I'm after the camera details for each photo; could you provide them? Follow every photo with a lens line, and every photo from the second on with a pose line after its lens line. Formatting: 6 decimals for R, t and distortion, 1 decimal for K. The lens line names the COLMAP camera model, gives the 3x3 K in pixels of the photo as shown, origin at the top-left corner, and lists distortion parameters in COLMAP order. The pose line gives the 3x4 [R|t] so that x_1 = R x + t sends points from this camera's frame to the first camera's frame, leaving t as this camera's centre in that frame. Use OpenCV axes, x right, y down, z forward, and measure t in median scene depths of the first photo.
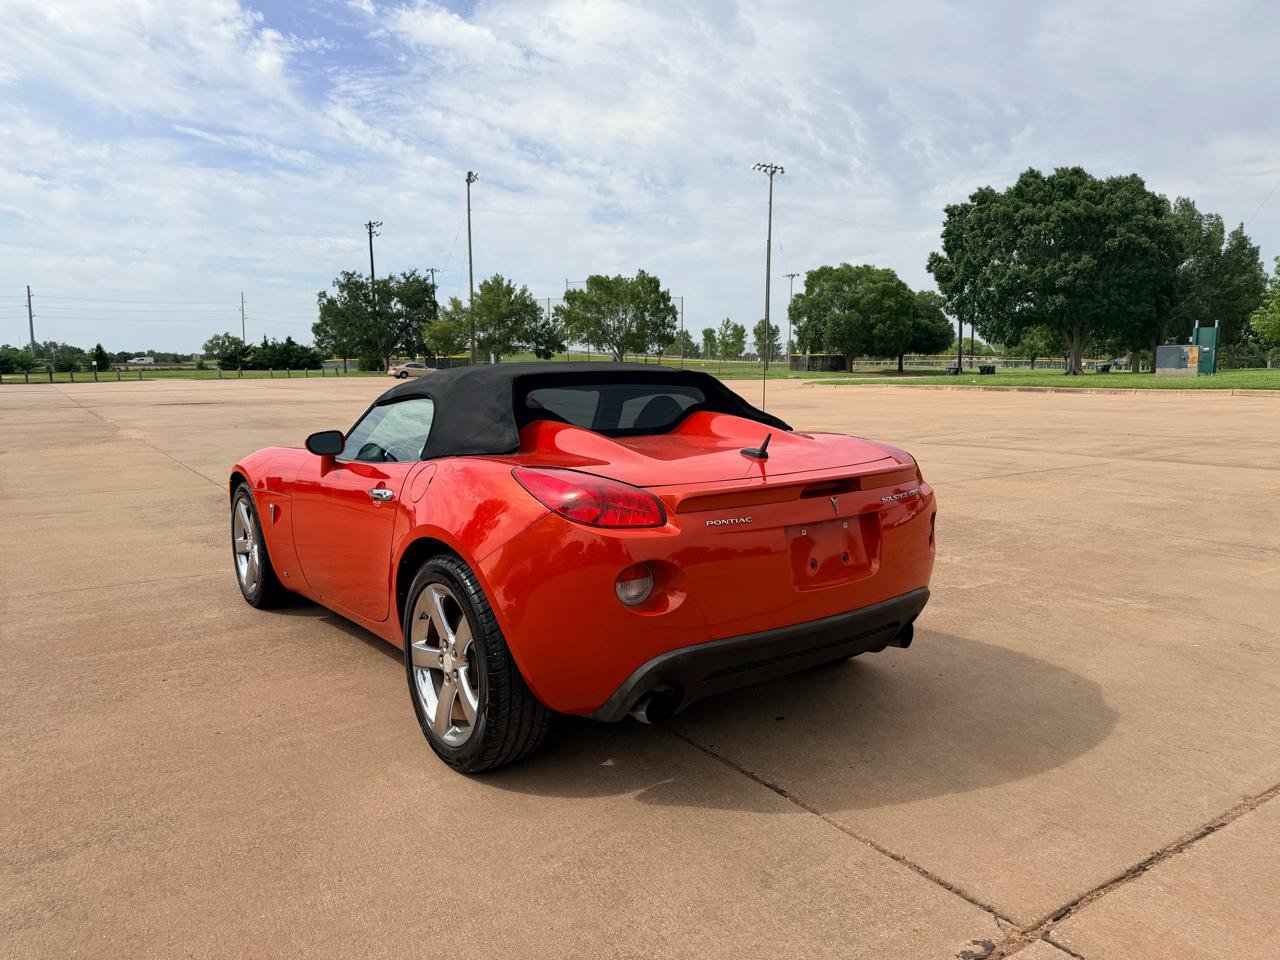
lens RADIAL K [[906.8, 0, 639.1], [0, 906.8, 485.1], [0, 0, 1]] dist [0.038235, -0.048712]
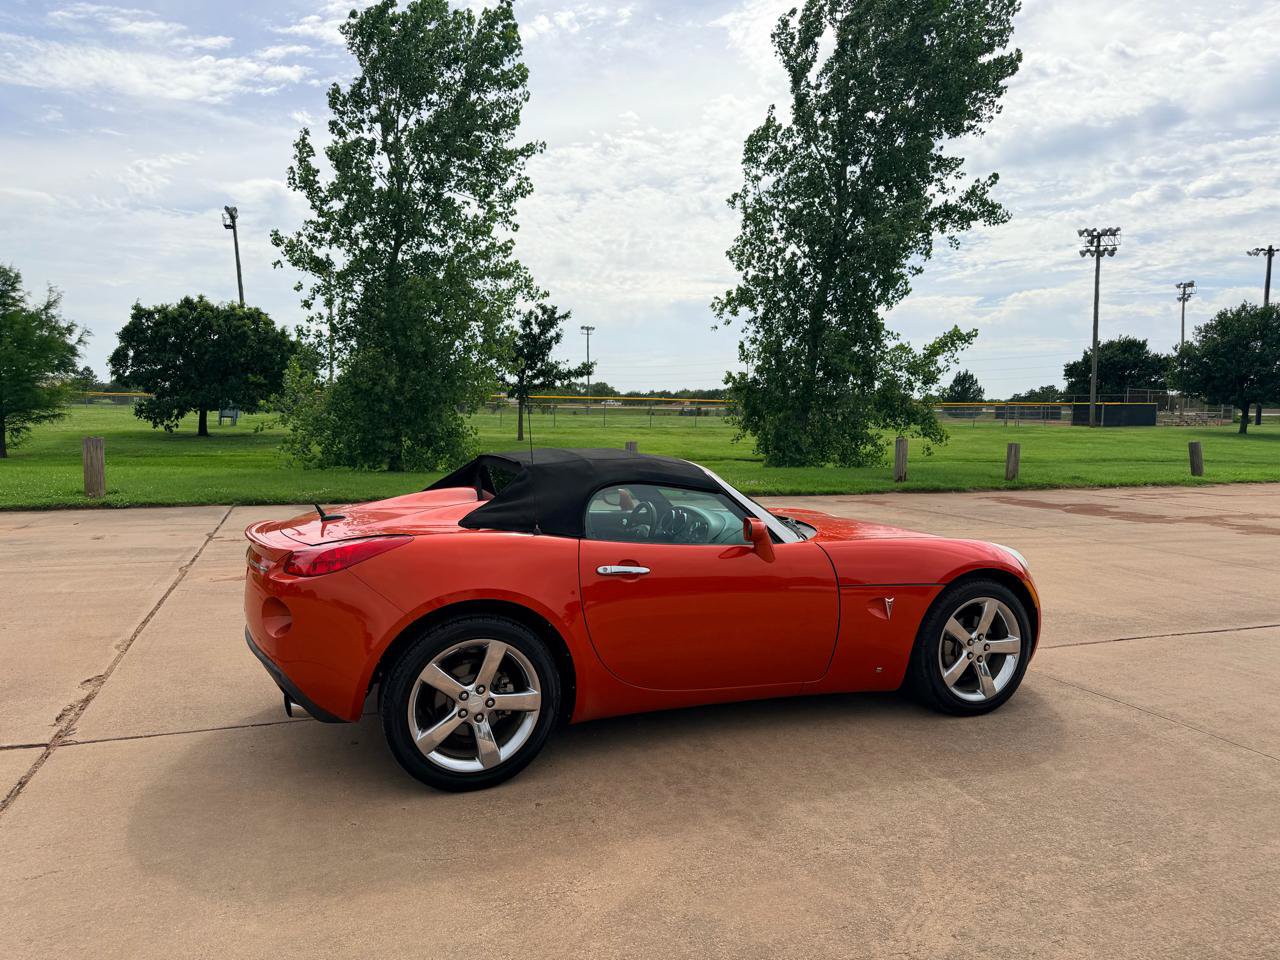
lens RADIAL K [[906.8, 0, 639.5], [0, 906.8, 483.0], [0, 0, 1]] dist [0.038235, -0.048712]
pose [[-0.250944, 0.081448, -0.964569, 0.113688], [-0.135070, 0.983760, 0.118208, -0.026642], [0.958532, 0.159948, -0.235867, 0.149438]]
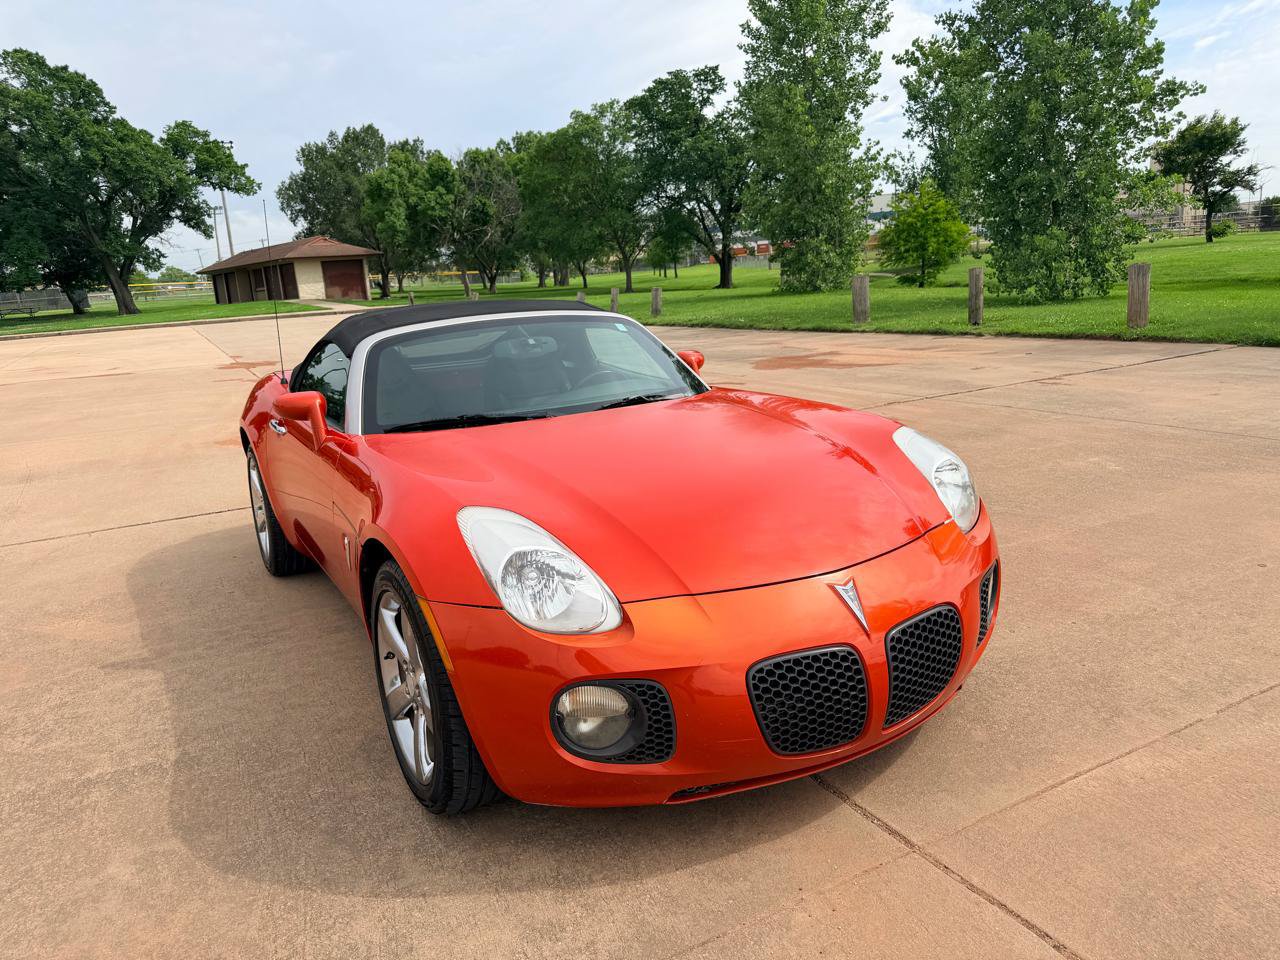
lens RADIAL K [[906.8, 0, 623.0], [0, 906.8, 471.5], [0, 0, 1]] dist [0.038235, -0.048712]
pose [[-0.989806, 0.046668, 0.134558, -0.044436], [0.089969, 0.937289, 0.336742, -0.032424], [-0.110404, 0.345415, -0.931933, 0.225260]]
